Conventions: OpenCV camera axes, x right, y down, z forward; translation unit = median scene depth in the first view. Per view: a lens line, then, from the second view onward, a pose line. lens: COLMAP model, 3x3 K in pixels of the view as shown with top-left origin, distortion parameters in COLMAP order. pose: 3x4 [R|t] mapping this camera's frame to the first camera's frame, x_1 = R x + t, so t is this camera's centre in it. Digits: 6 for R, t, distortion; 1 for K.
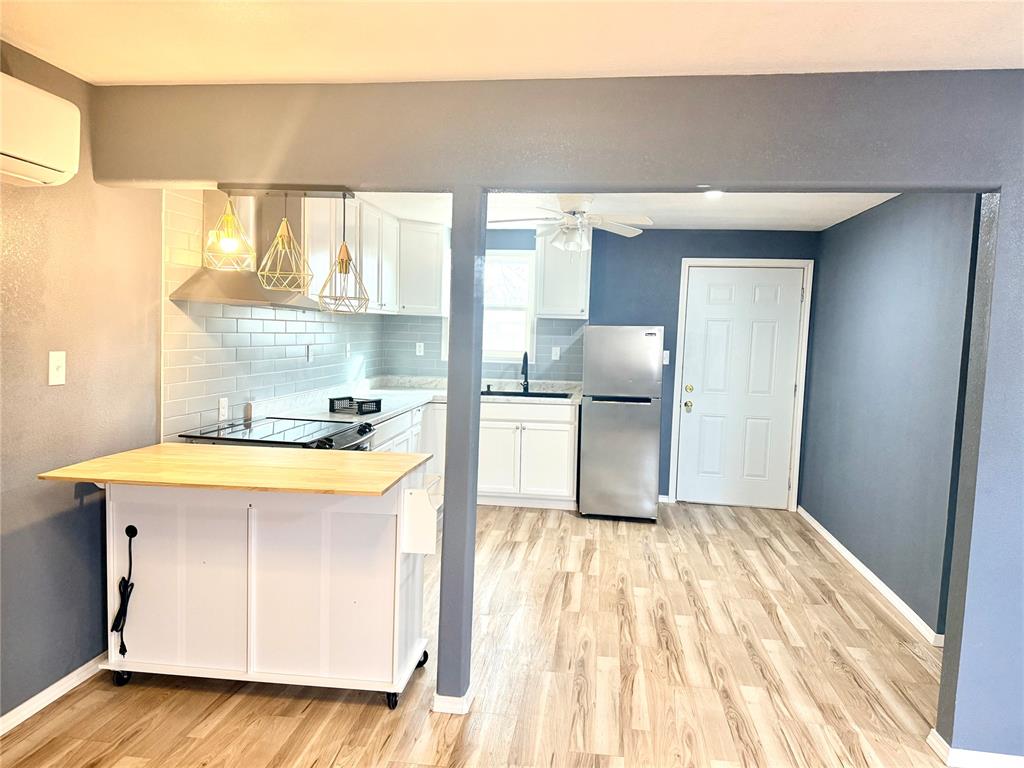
lens RADIAL K [[708.9, 0, 509.5], [0, 708.9, 384.6], [0, 0, 1]] dist [0.107738, -0.173288]
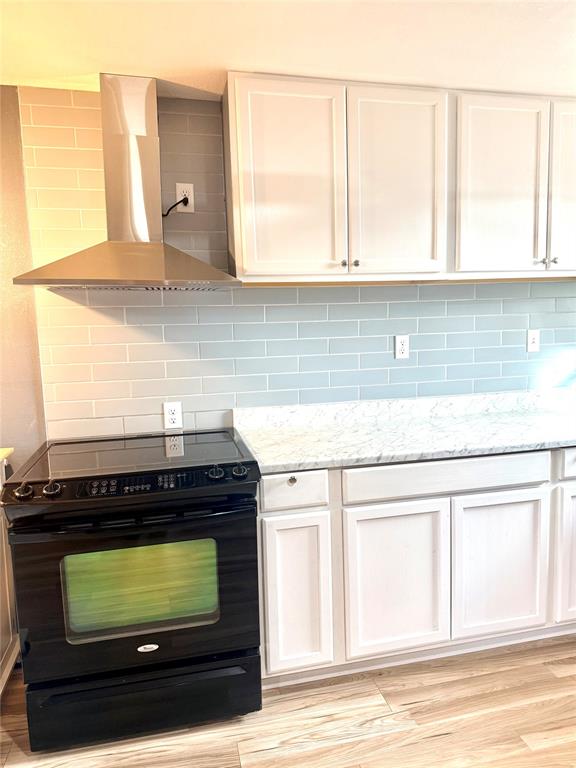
lens RADIAL K [[533.0, 0, 293.8], [0, 533.0, 388.1], [0, 0, 1]] dist [0.088923, -0.127547]
pose [[0.350202, 0.068124, -0.934194, 0.173516], [-0.032513, 0.997635, 0.060562, -0.029594], [0.936110, 0.009164, 0.351589, 0.668695]]
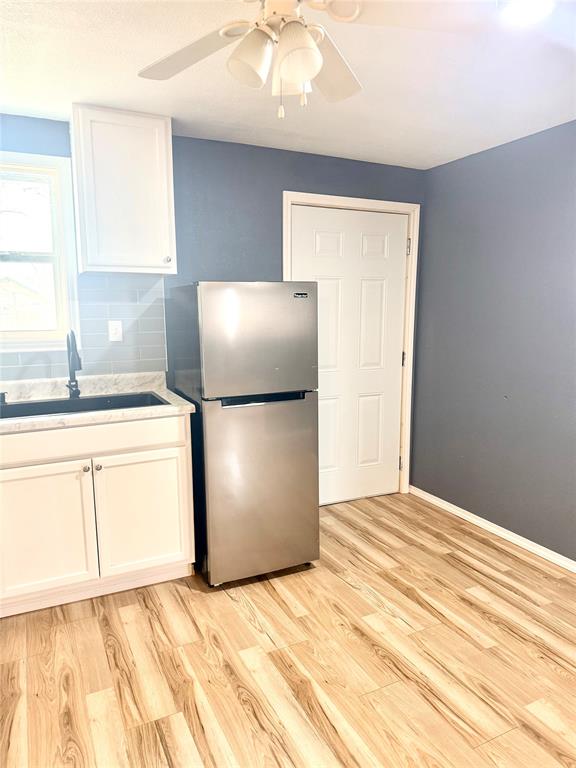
lens RADIAL K [[533.0, 0, 293.8], [0, 533.0, 388.1], [0, 0, 1]] dist [0.088923, -0.127547]
pose [[0.828965, -0.114356, 0.547485, -0.086057], [0.070428, 0.992426, 0.100655, -0.036789], [-0.554848, -0.044881, 0.830740, 0.612767]]
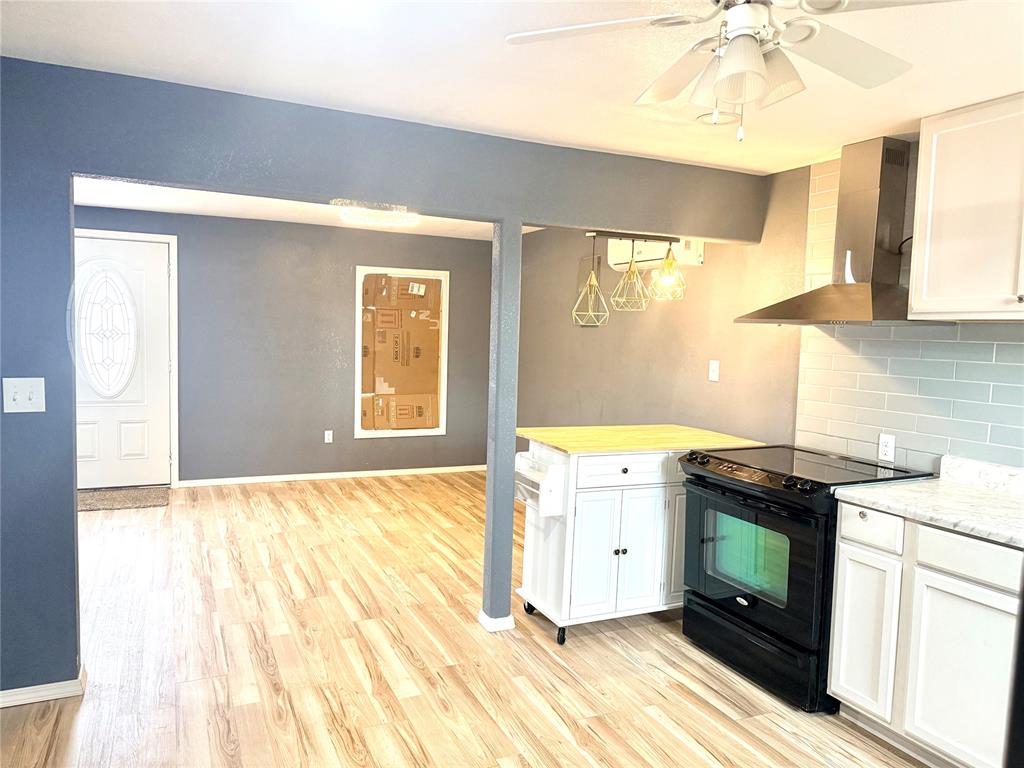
lens RADIAL K [[706.2, 0, 517.2], [0, 706.2, 384.0], [0, 0, 1]] dist [0.106564, -0.173876]
pose [[-0.831814, -0.020272, -0.554683, 0.320140], [-0.102670, 0.987707, 0.117868, -0.070011], [0.545475, 0.154994, -0.823671, 1.064245]]
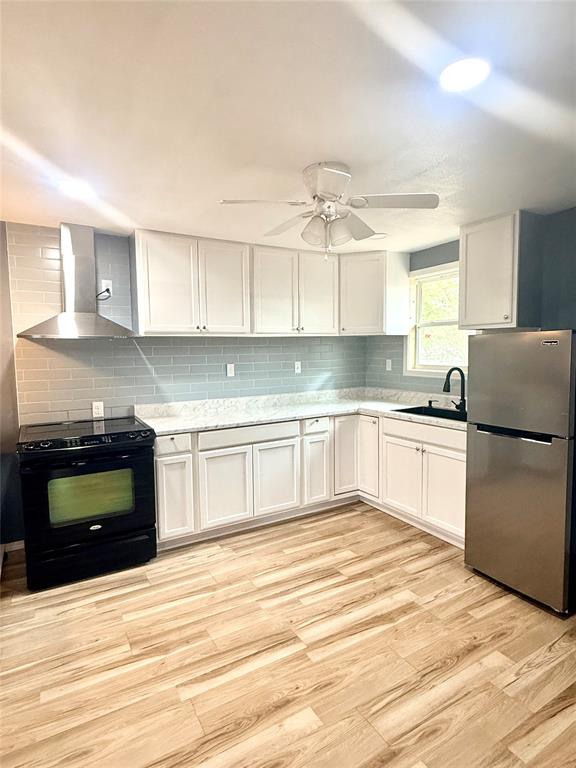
lens RADIAL K [[418.7, 0, 288.1], [0, 418.7, 381.9], [0, 0, 1]] dist [-0.006159, 0.000211]
pose [[0.614641, 0.025139, -0.788406, 0.373133], [-0.030052, 0.999513, 0.008441, -0.029966], [0.788234, 0.018505, 0.615097, 0.572637]]
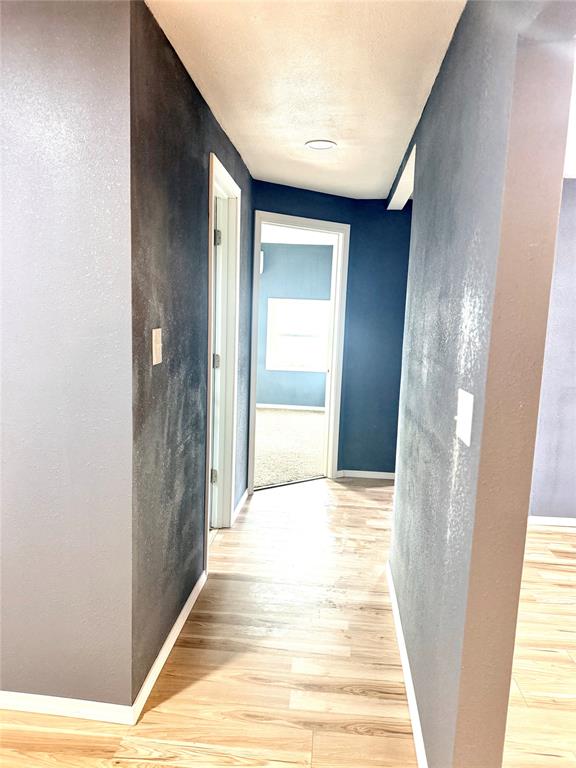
lens RADIAL K [[537.4, 0, 292.0], [0, 537.4, 383.5], [0, 0, 1]] dist [0.044181, -0.053446]
pose [[-0.056355, -0.172314, 0.983429, 0.079528], [0.036964, 0.983959, 0.174525, -0.032645], [-0.997726, 0.046186, -0.049082, 0.569328]]
